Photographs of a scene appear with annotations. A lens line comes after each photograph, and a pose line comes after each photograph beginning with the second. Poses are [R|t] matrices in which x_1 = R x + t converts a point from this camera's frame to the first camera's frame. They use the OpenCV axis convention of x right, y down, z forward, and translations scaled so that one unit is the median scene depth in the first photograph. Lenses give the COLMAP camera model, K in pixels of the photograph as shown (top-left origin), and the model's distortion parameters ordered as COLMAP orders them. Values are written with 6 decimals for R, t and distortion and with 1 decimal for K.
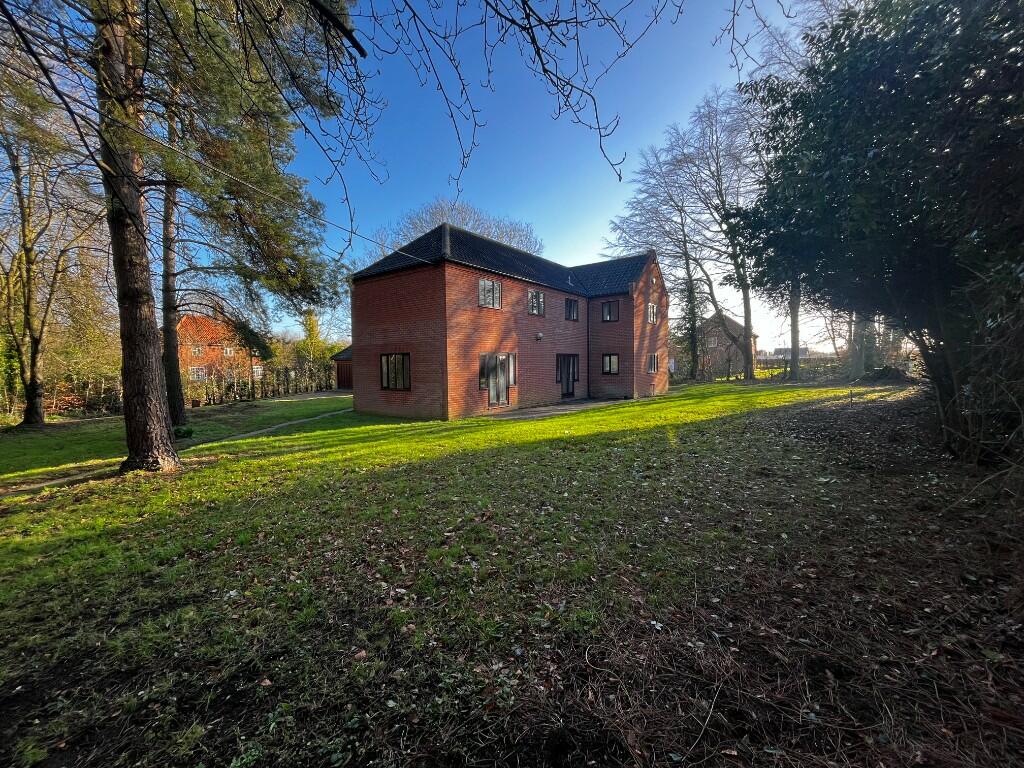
lens RADIAL K [[411.1, 0, 512.4], [0, 411.1, 382.8], [0, 0, 1]] dist [0.003391, 0.000383]
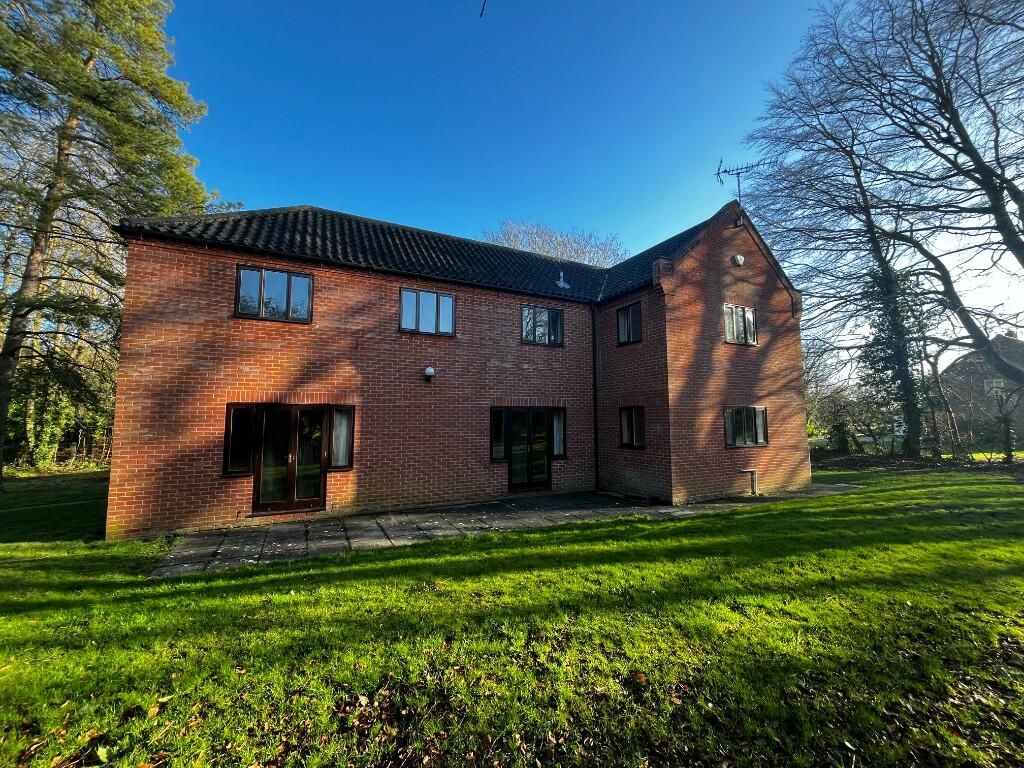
lens RADIAL K [[411.1, 0, 512.0], [0, 411.1, 389.0], [0, 0, 1]] dist [0.003391, 0.000383]
pose [[0.902451, -0.025527, -0.430035, 0.326852], [-0.027059, 0.992913, -0.115725, -0.030133], [0.429941, 0.116073, 0.895365, 0.488723]]
